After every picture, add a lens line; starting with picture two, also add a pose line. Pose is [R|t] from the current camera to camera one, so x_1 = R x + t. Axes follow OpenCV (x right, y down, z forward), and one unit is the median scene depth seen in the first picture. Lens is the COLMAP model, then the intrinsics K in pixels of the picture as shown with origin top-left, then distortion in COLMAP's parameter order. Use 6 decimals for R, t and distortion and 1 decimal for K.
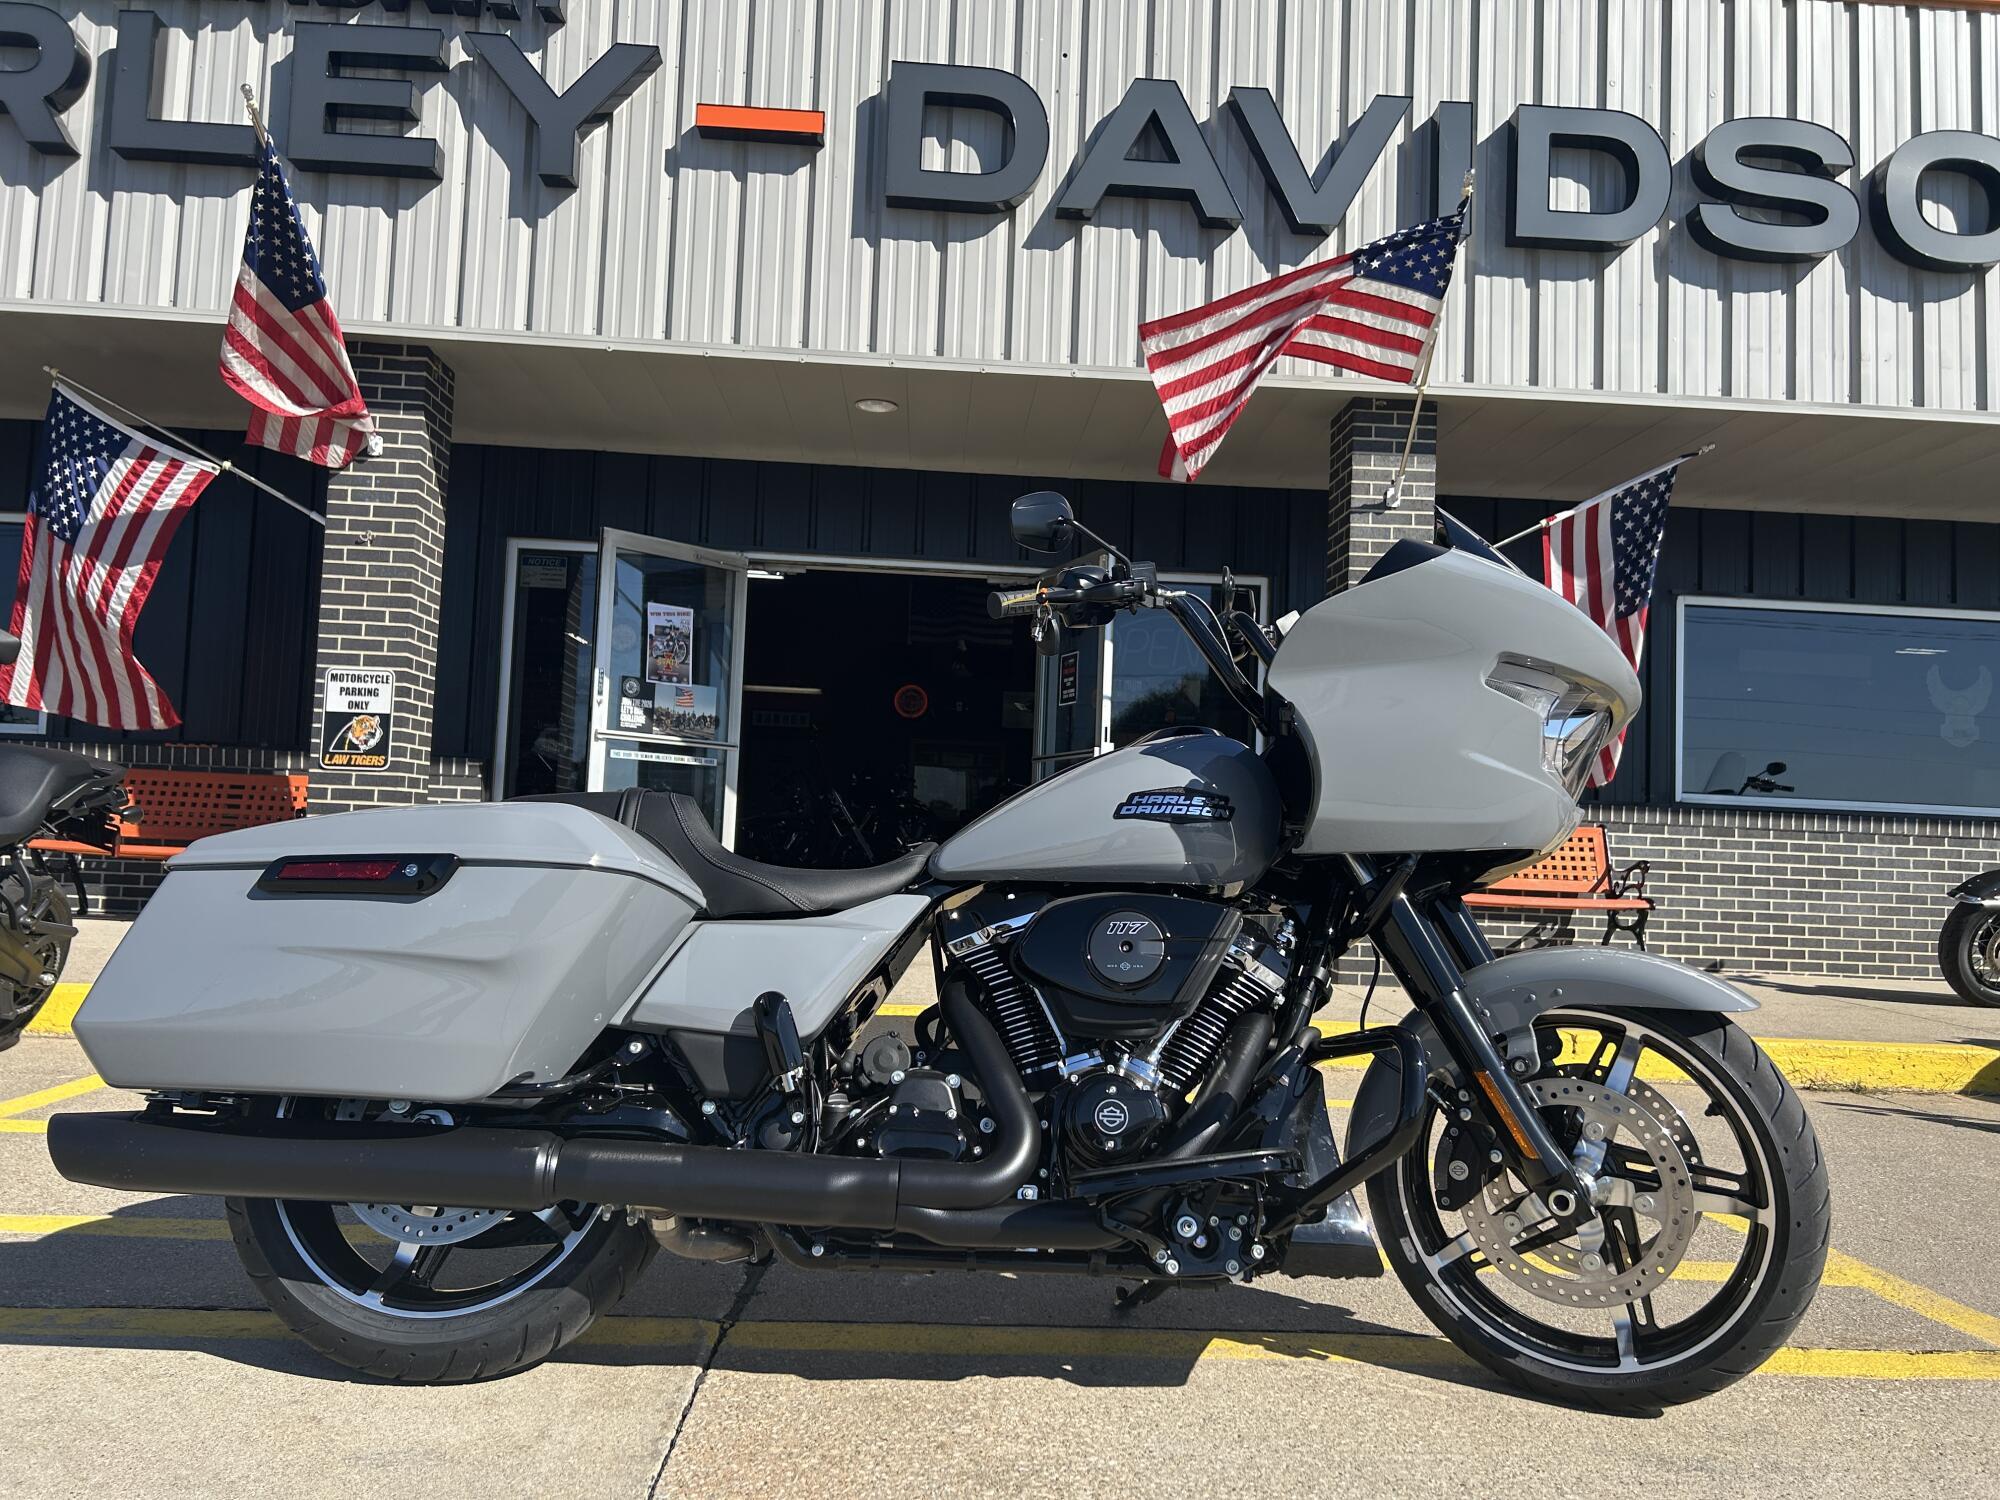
lens RADIAL K [[1544.0, 0, 1020.7], [0, 1544.0, 751.3], [0, 0, 1]] dist [0.057814, -0.062861]
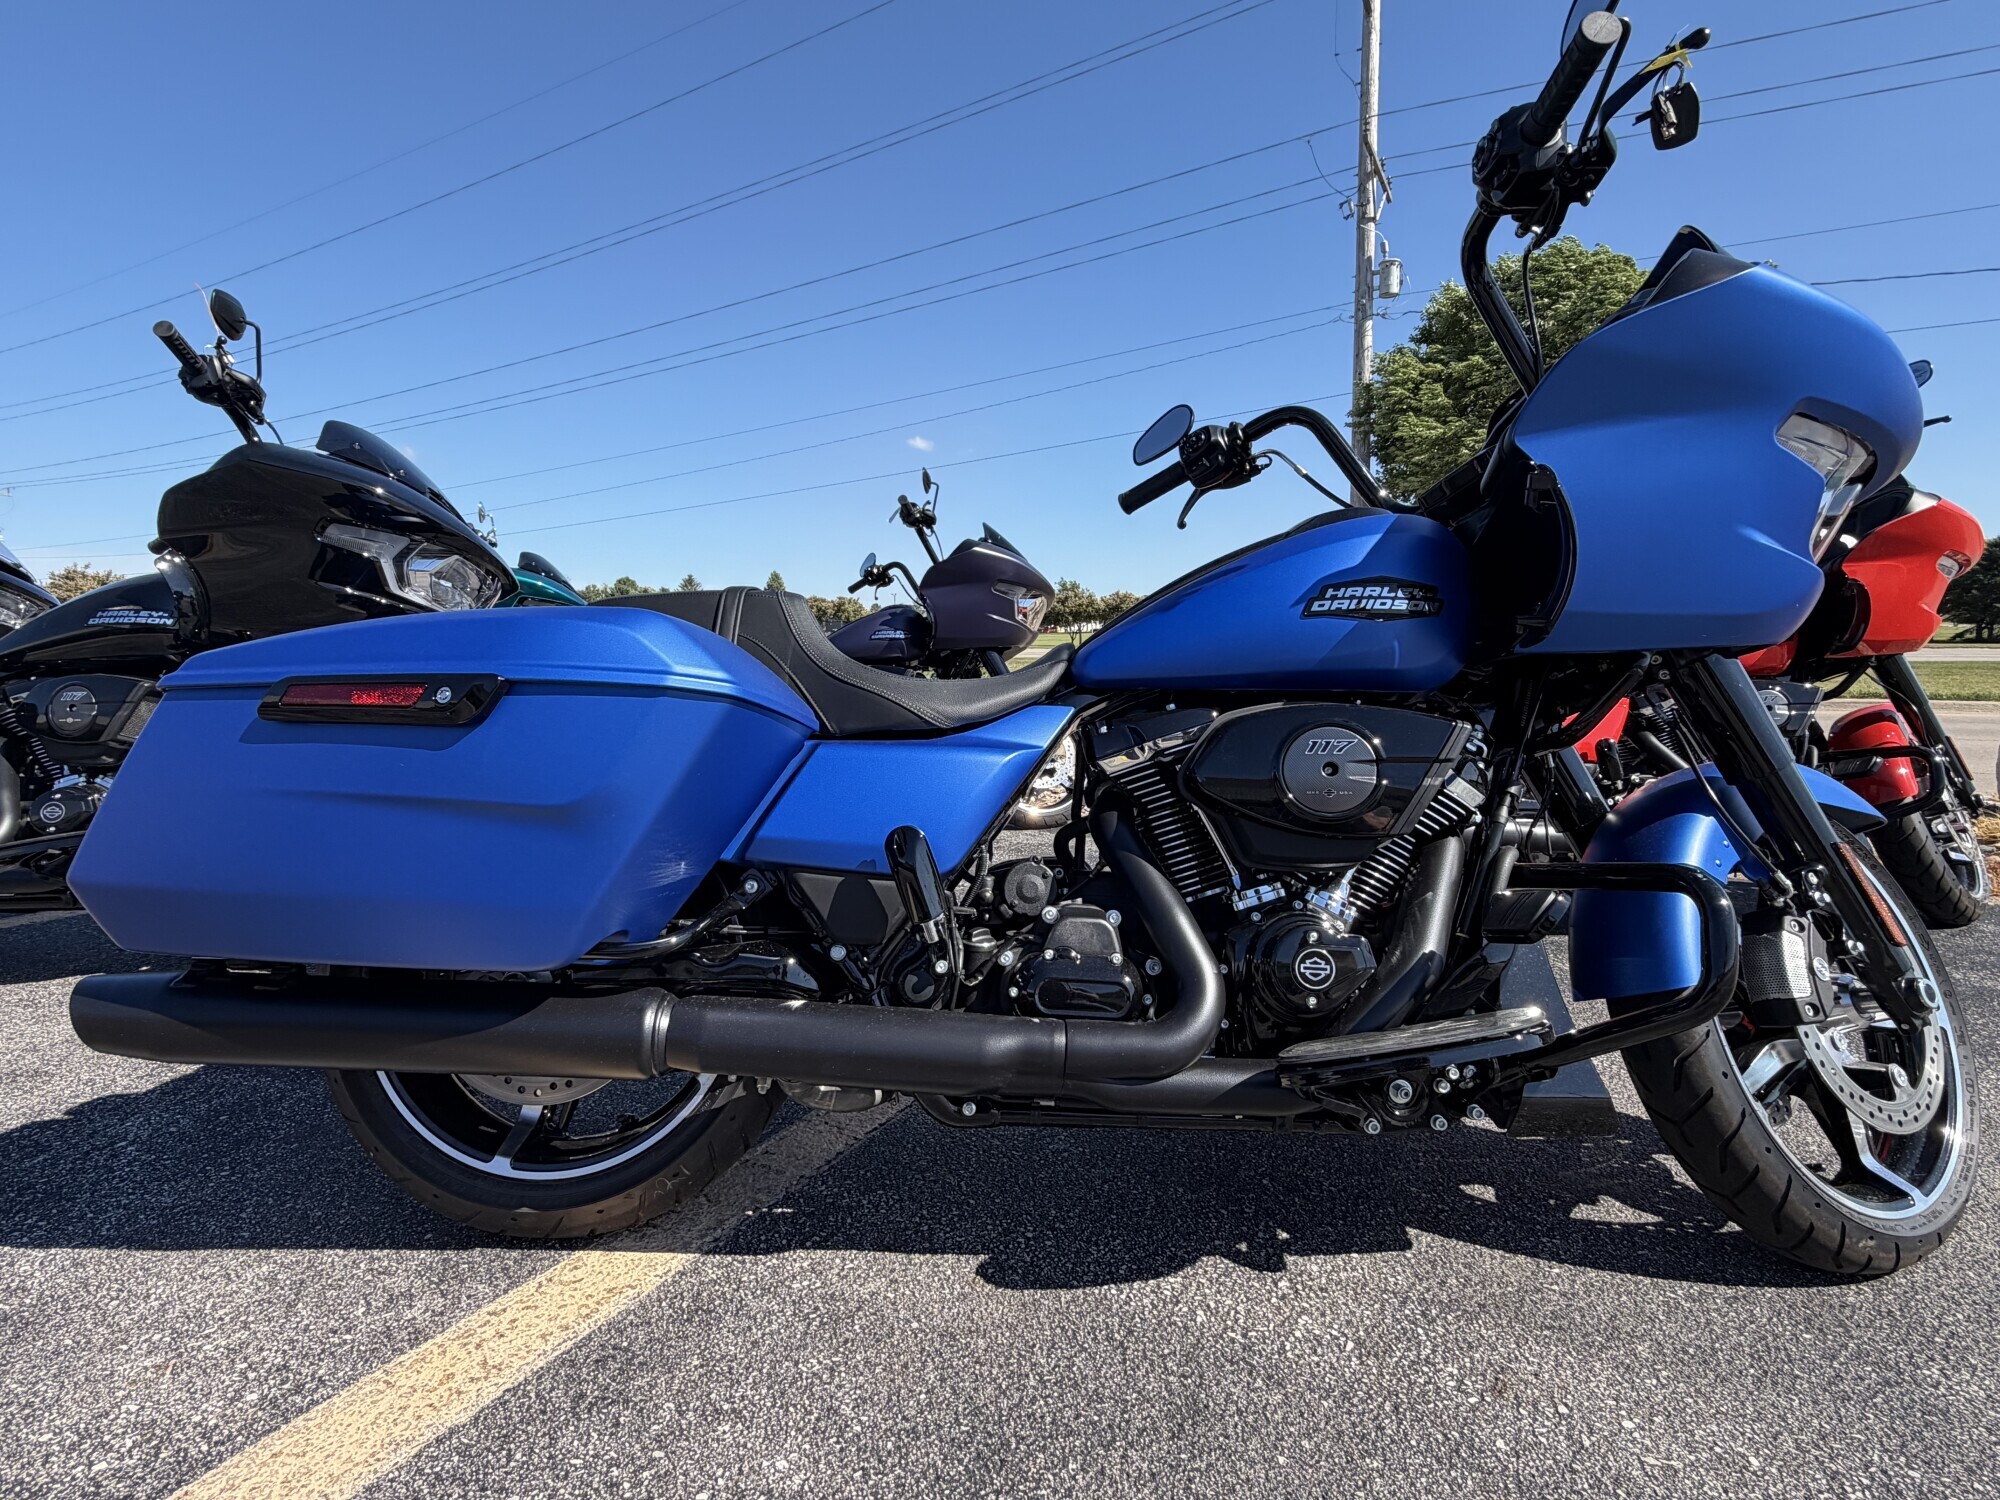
lens RADIAL K [[1059.7, 0, 1008.3], [0, 1059.7, 737.2], [0, 0, 1]] dist [-0.001229, 0.004971]
pose [[0.999916, -0.012955, -0.000204, -0.103651], [0.012803, 0.985524, 0.169053, 0.009674], [-0.001989, -0.169041, 0.985607, 0.432116]]
